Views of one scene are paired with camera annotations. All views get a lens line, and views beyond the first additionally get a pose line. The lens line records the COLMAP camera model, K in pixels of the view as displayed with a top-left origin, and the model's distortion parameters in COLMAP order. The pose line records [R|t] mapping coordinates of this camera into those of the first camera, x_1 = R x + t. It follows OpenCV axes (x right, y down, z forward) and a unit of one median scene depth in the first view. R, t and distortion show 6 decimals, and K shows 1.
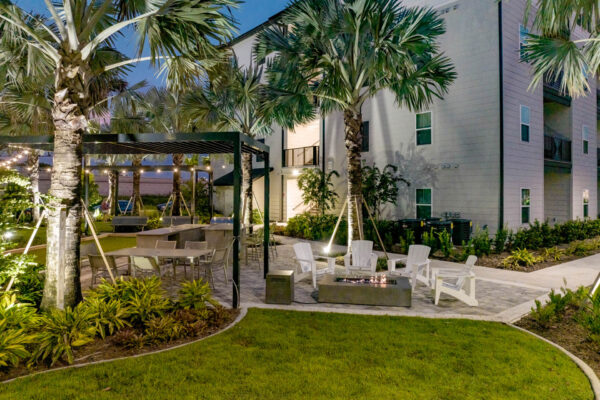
lens RADIAL K [[424.5, 0, 299.2], [0, 424.5, 195.8], [0, 0, 1]] dist [0.007135, 0.006438]
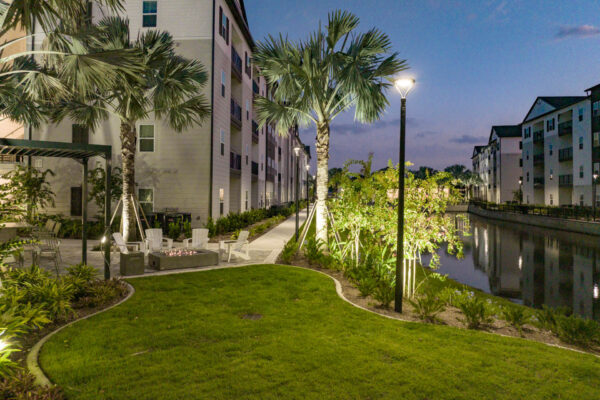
lens RADIAL K [[424.5, 0, 298.4], [0, 424.5, 194.5], [0, 0, 1]] dist [0.007135, 0.006438]
pose [[0.691197, -0.001929, 0.722664, -0.290221], [0.001992, 0.999998, 0.000764, -0.000173], [-0.722664, 0.000911, 0.691199, -0.134324]]
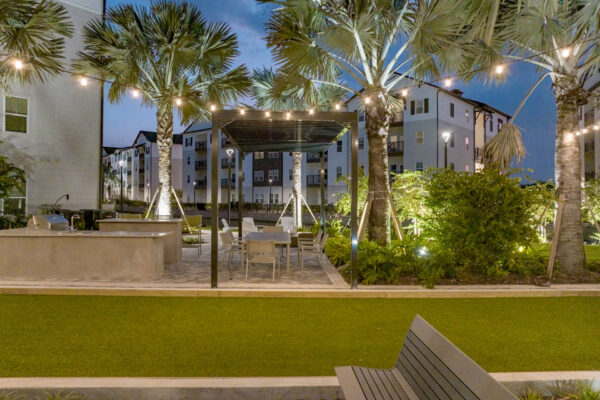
lens RADIAL K [[424.5, 0, 299.9], [0, 424.5, 198.4], [0, 0, 1]] dist [0.007135, 0.006438]
pose [[-0.165963, -0.008891, 0.986092, -0.764605], [0.004271, 0.999943, 0.009734, 0.017474], [-0.986123, 0.005827, -0.165916, 0.593058]]
